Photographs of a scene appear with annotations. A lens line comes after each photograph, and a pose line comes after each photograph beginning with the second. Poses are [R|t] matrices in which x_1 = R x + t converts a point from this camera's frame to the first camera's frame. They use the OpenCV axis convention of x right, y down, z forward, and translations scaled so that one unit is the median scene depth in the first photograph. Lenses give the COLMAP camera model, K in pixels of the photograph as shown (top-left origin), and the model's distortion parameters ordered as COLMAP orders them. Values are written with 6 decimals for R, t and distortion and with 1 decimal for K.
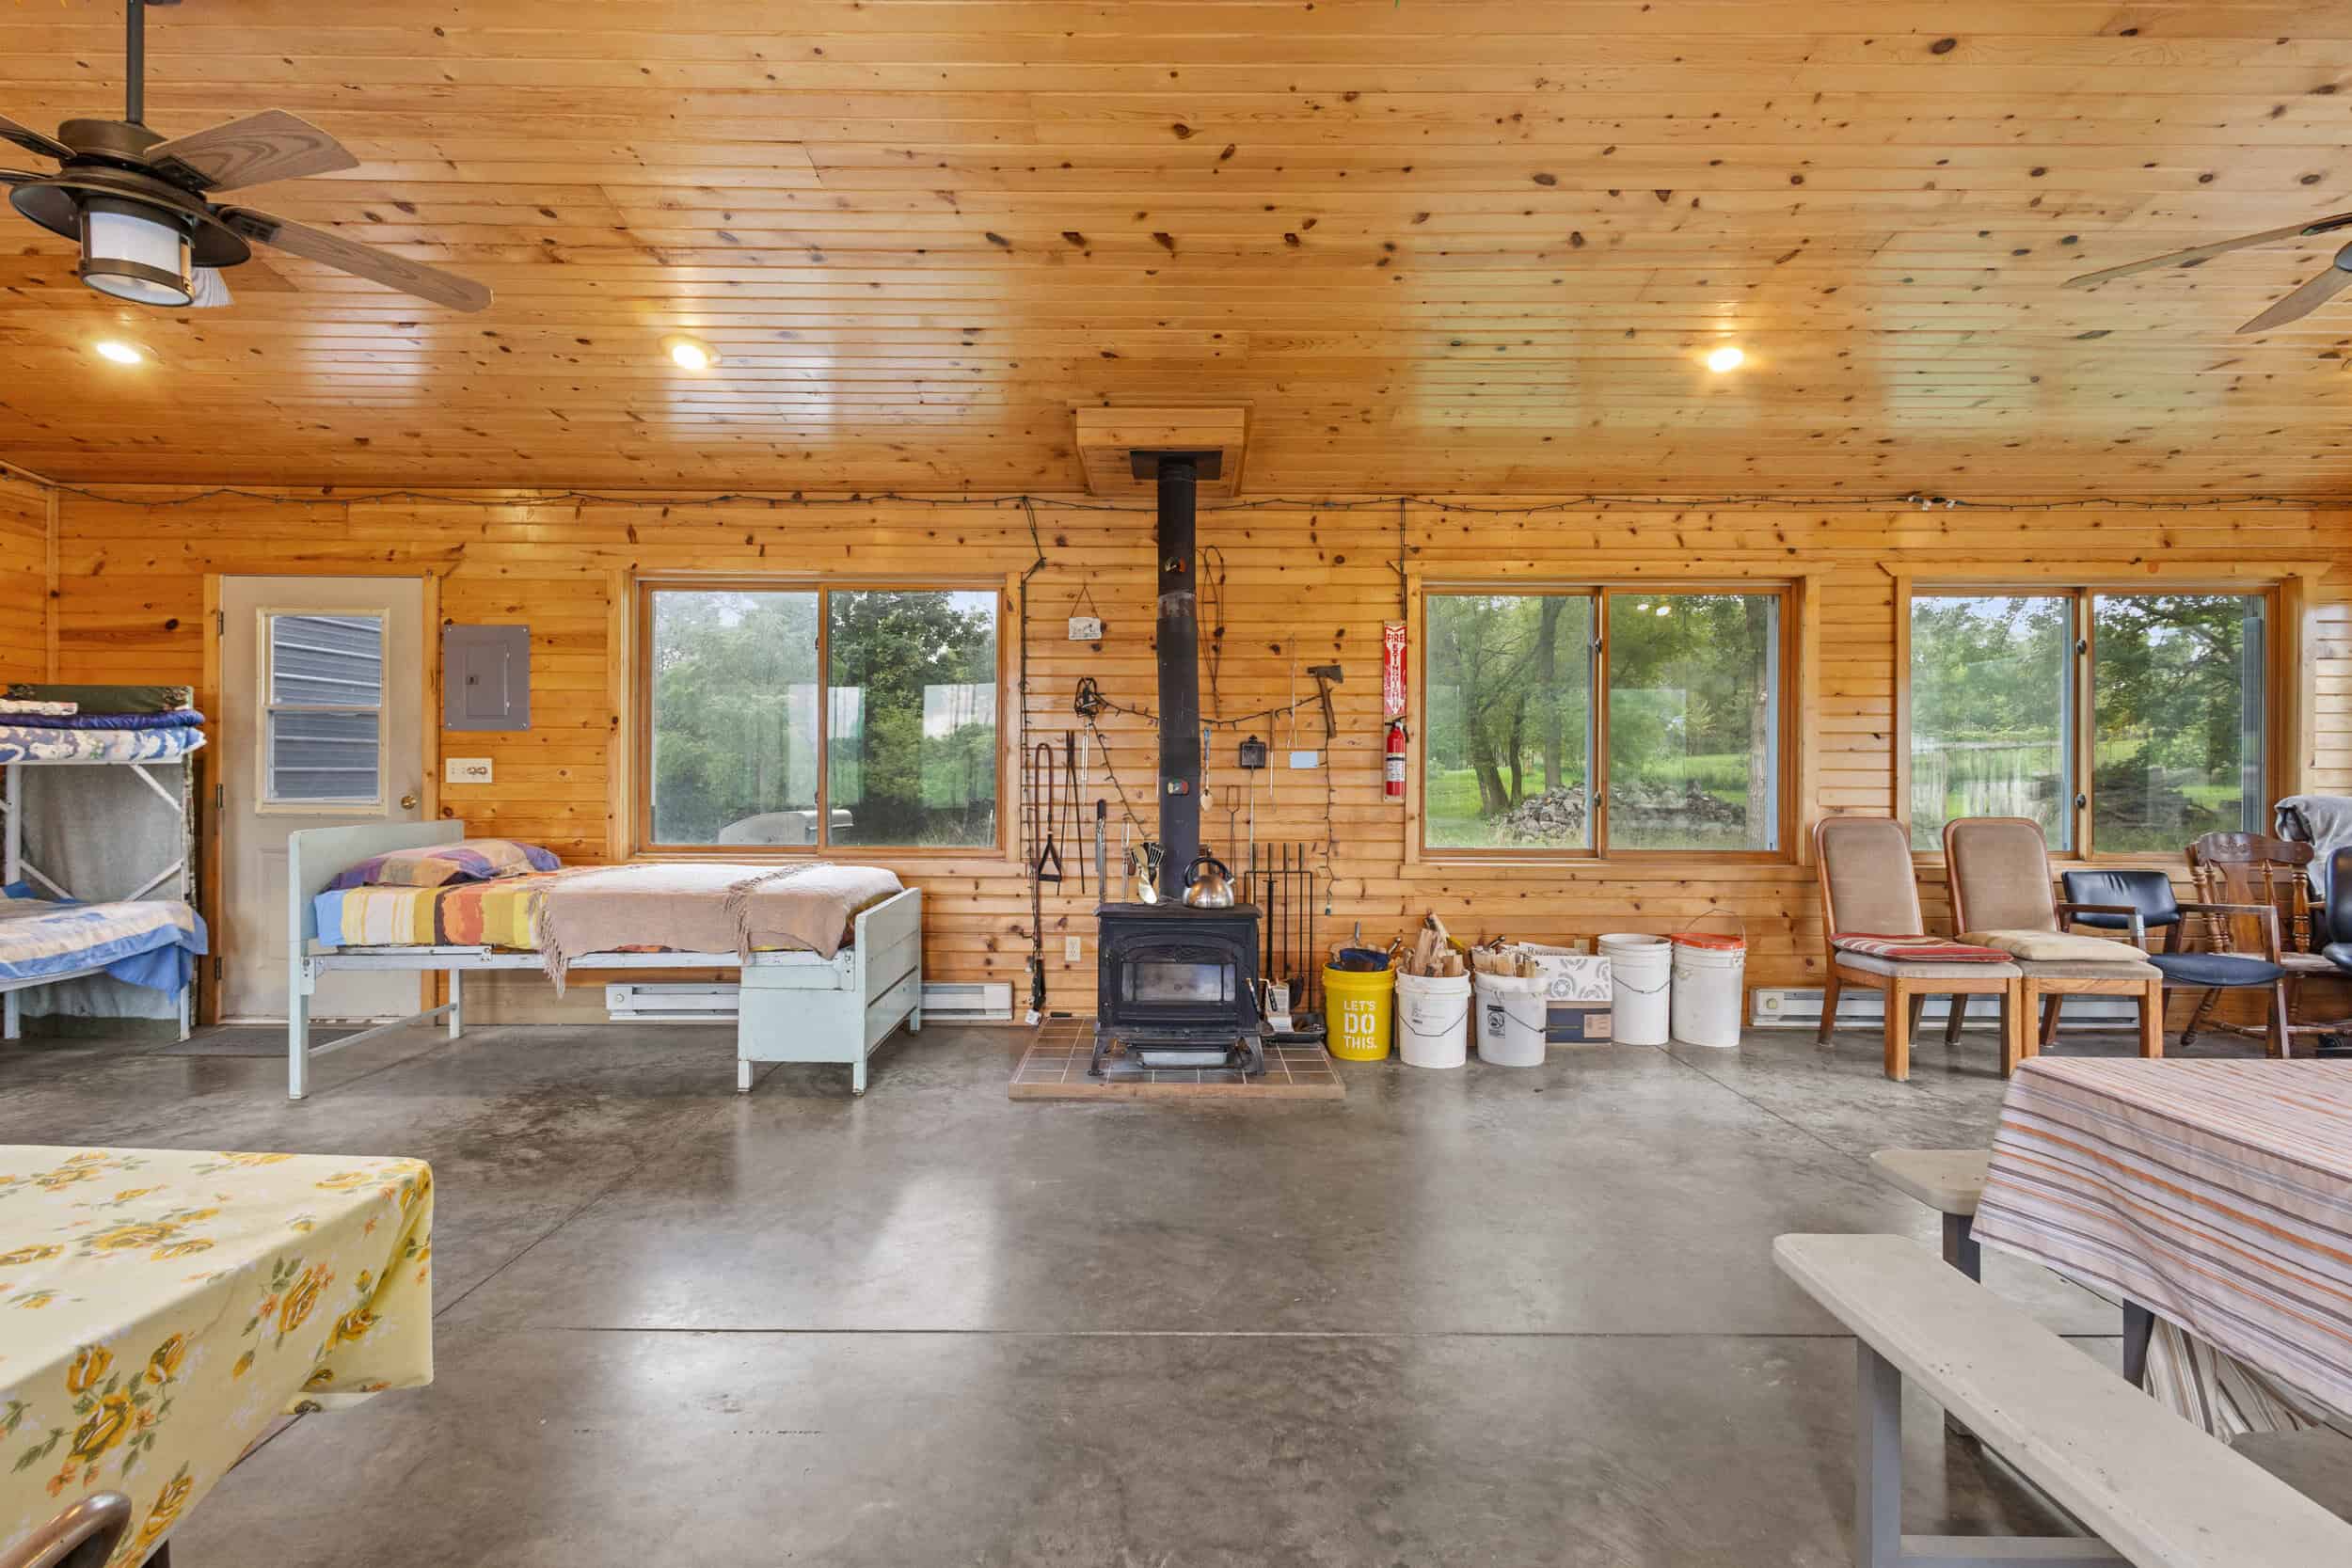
lens RADIAL K [[1079.3, 0, 1174.7], [0, 1079.3, 785.9], [0, 0, 1]] dist [0.004704, 0.000741]
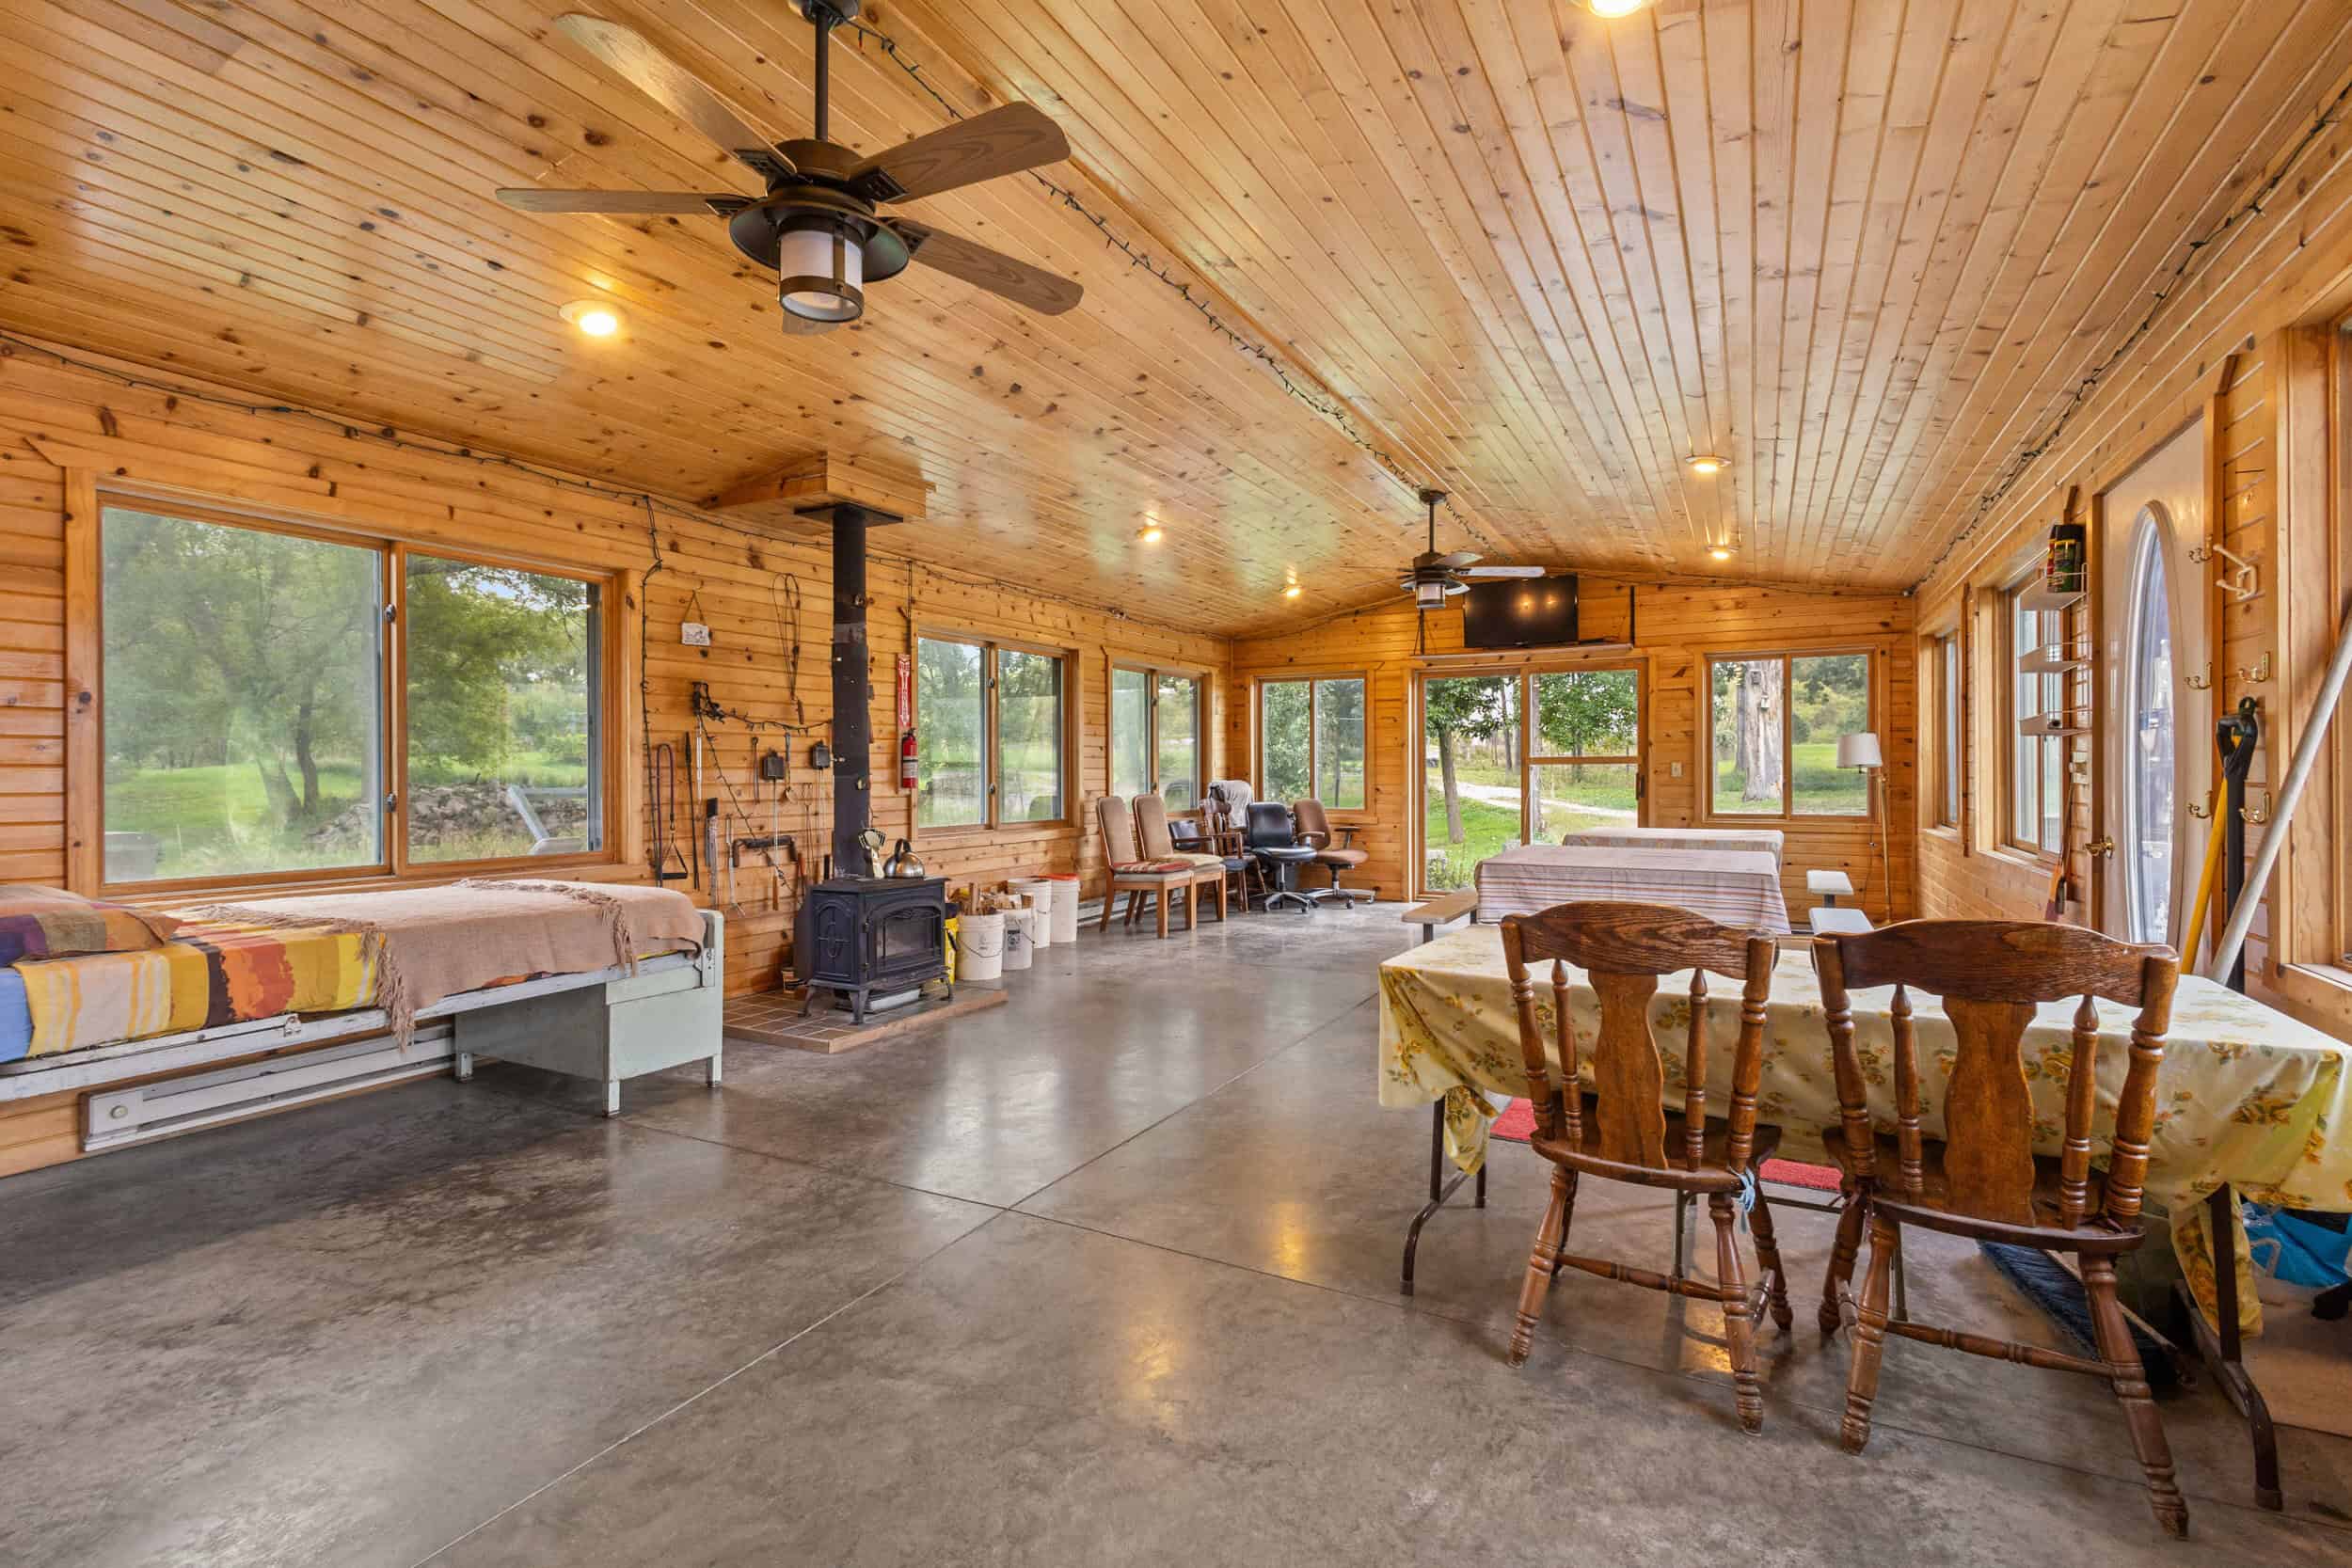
lens RADIAL K [[1079.3, 0, 1185.2], [0, 1079.3, 773.2], [0, 0, 1]] dist [0.004704, 0.000741]
pose [[0.469414, -0.005483, 0.882961, -0.789261], [0.005704, 0.999979, 0.003177, -0.011921], [-0.882960, 0.003545, 0.469435, 0.091415]]
